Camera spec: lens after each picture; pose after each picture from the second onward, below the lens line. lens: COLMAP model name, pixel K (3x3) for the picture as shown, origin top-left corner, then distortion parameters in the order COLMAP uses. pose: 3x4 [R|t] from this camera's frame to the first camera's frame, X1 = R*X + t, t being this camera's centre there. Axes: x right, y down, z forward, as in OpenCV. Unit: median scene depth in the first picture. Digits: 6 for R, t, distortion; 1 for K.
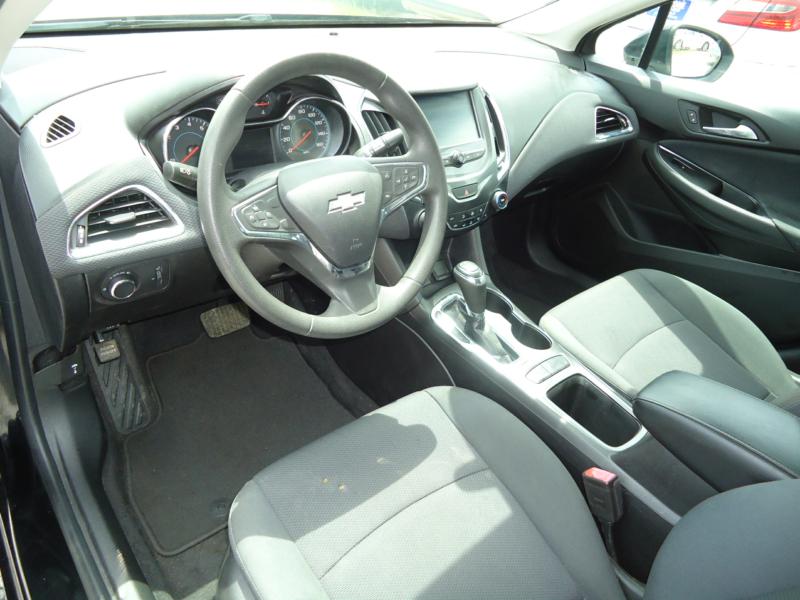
lens RADIAL K [[606.3, 0, 400.0], [0, 606.3, 300.0], [0, 0, 1]] dist [-0.032794, 0.000657]
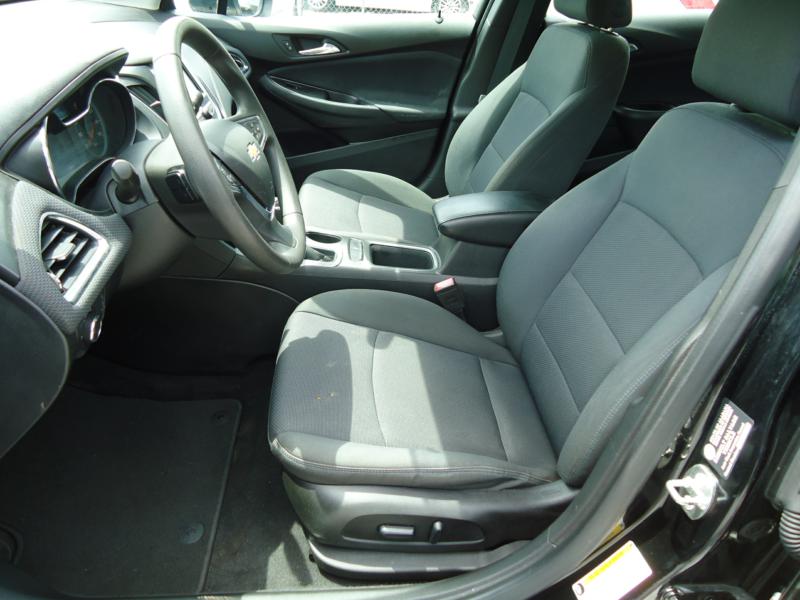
lens RADIAL K [[623.3, 0, 400.0], [0, 623.3, 300.0], [0, 0, 1]] dist [0.001042, 0.001204]
pose [[0.561614, -0.456472, 0.690089, -0.680352], [0.425756, 0.874585, 0.232018, -0.061753], [-0.709452, 0.163505, 0.685525, 0.052156]]
